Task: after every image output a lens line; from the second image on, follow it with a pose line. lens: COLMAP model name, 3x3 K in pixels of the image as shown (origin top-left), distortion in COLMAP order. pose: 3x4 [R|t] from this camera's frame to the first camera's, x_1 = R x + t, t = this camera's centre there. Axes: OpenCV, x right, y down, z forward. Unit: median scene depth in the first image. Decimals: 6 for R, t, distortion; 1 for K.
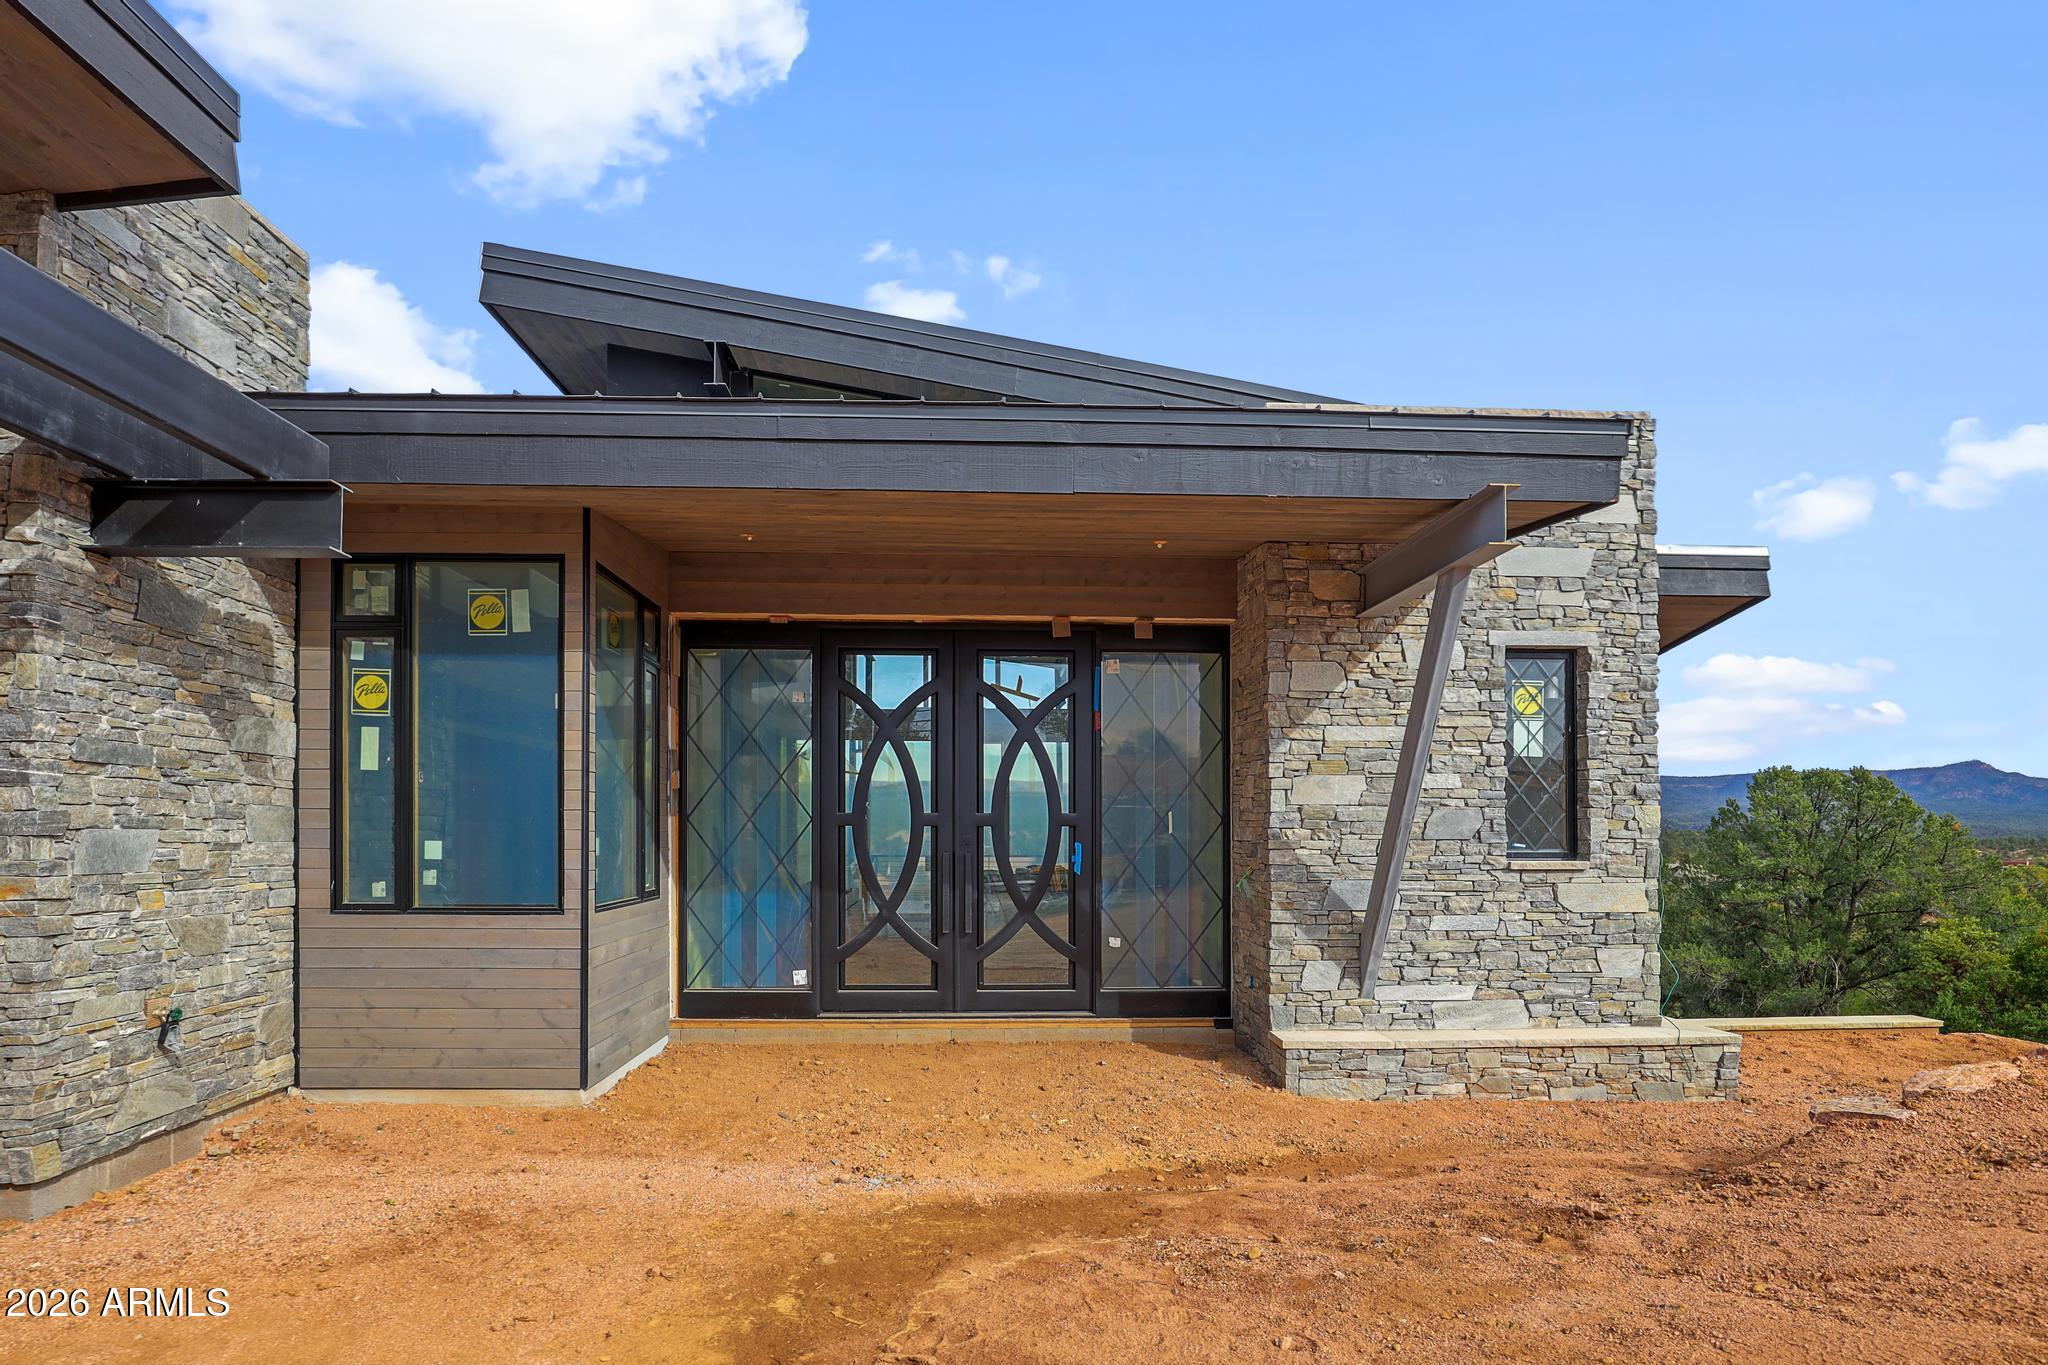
lens RADIAL K [[1064.0, 0, 1022.0], [0, 1064.0, 829.4], [0, 0, 1]] dist [-0.023884, 0.000159]
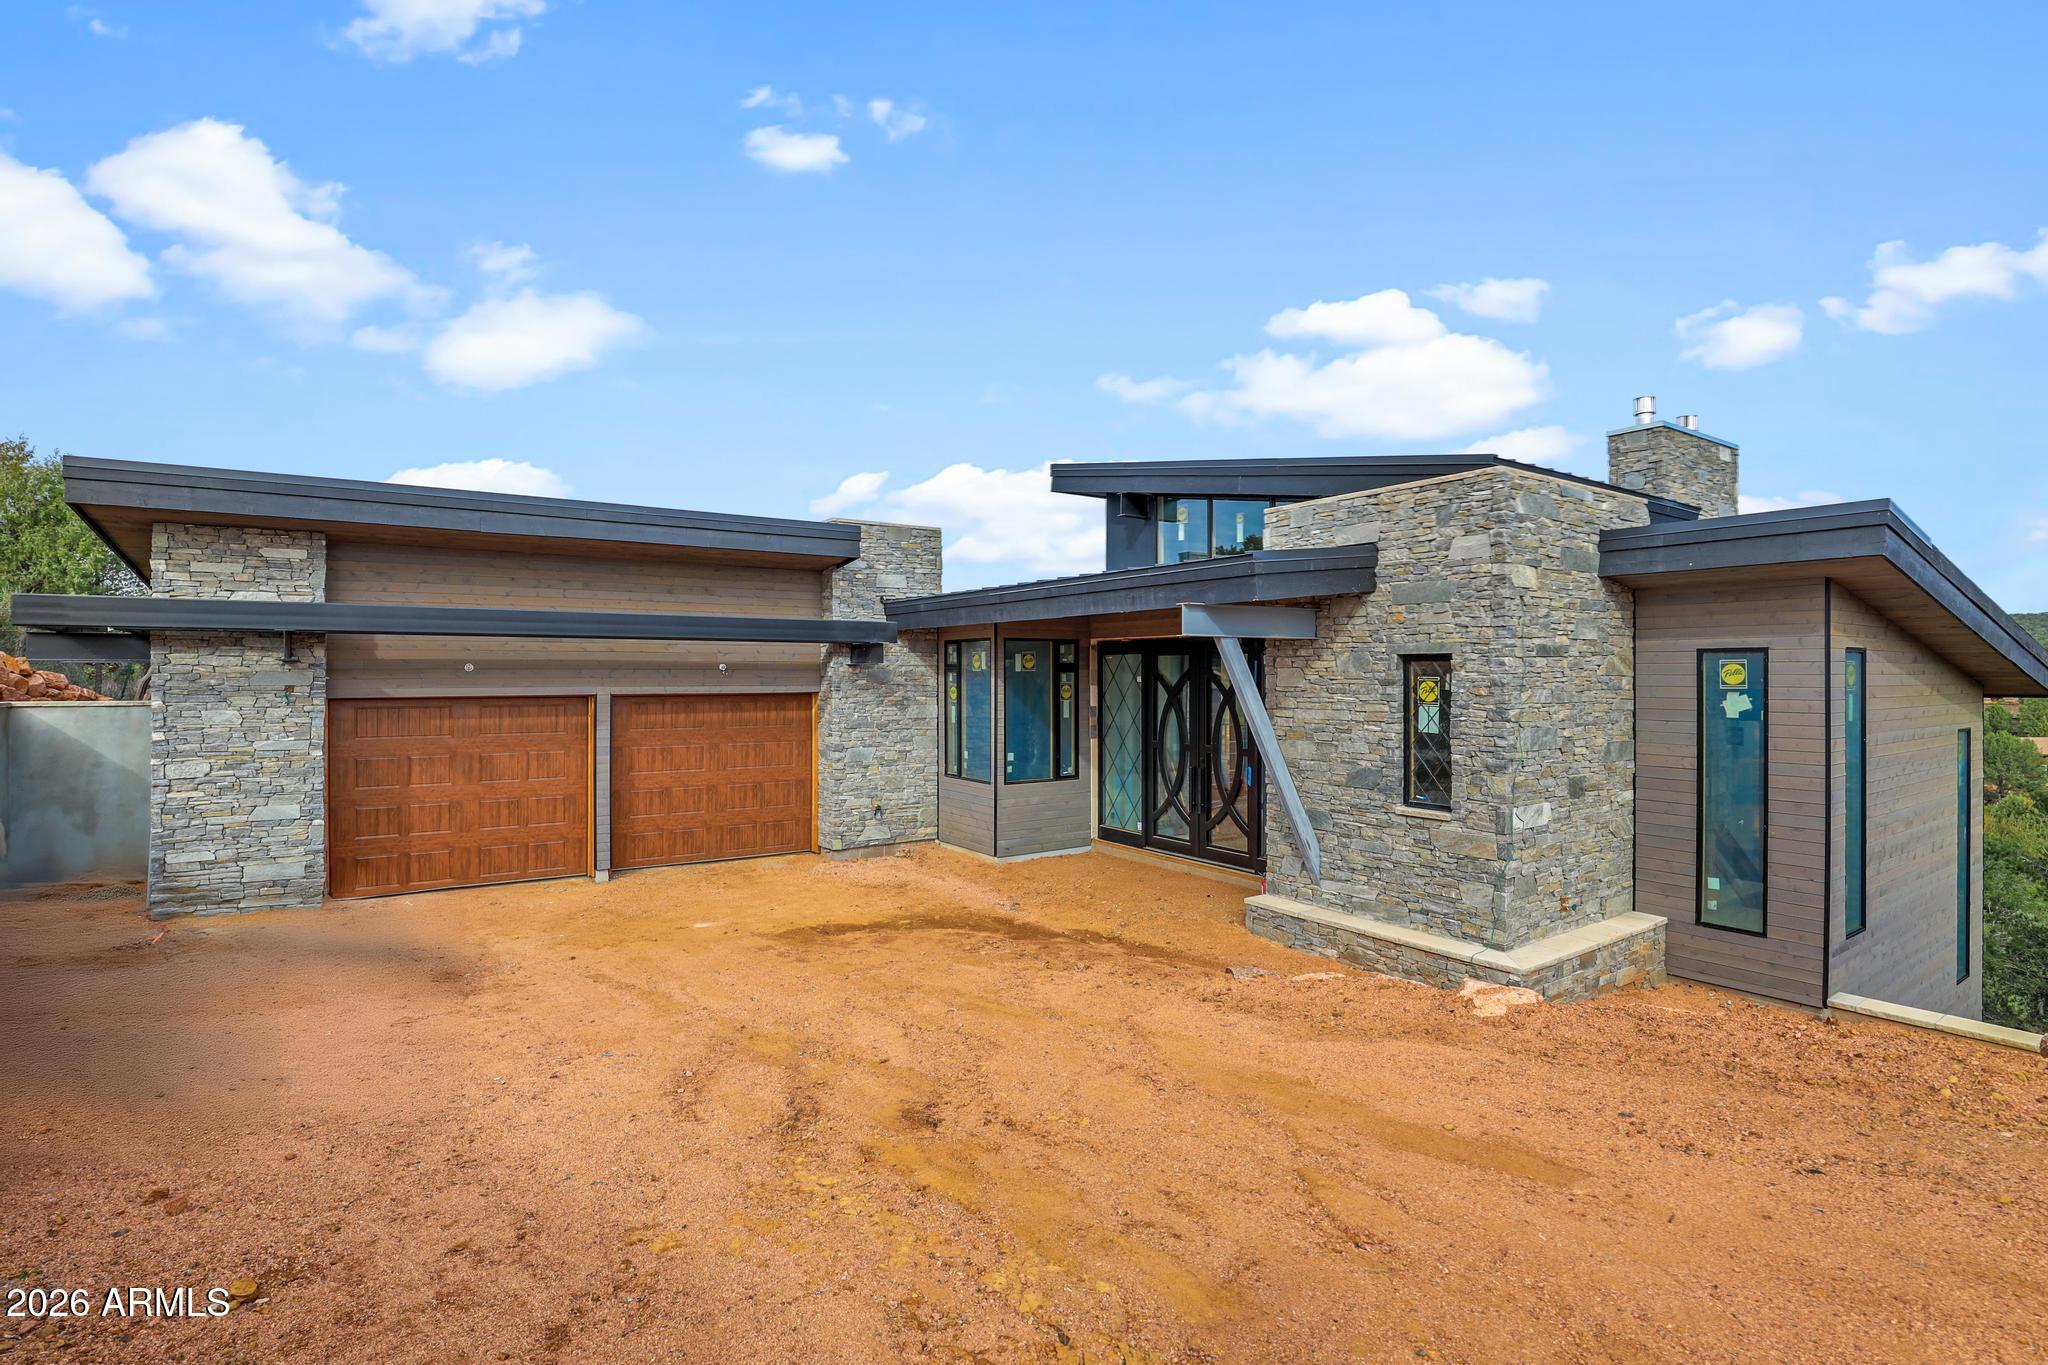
lens RADIAL K [[948.6, 0, 1024.0], [0, 948.6, 682.5], [0, 0, 1]] dist [-0.027316, -0.000166]
pose [[0.531220, 0.003527, -0.847226, 1.262165], [0.002459, 0.999981, 0.005704, -0.145452], [0.847230, -0.005113, 0.531201, -0.087576]]
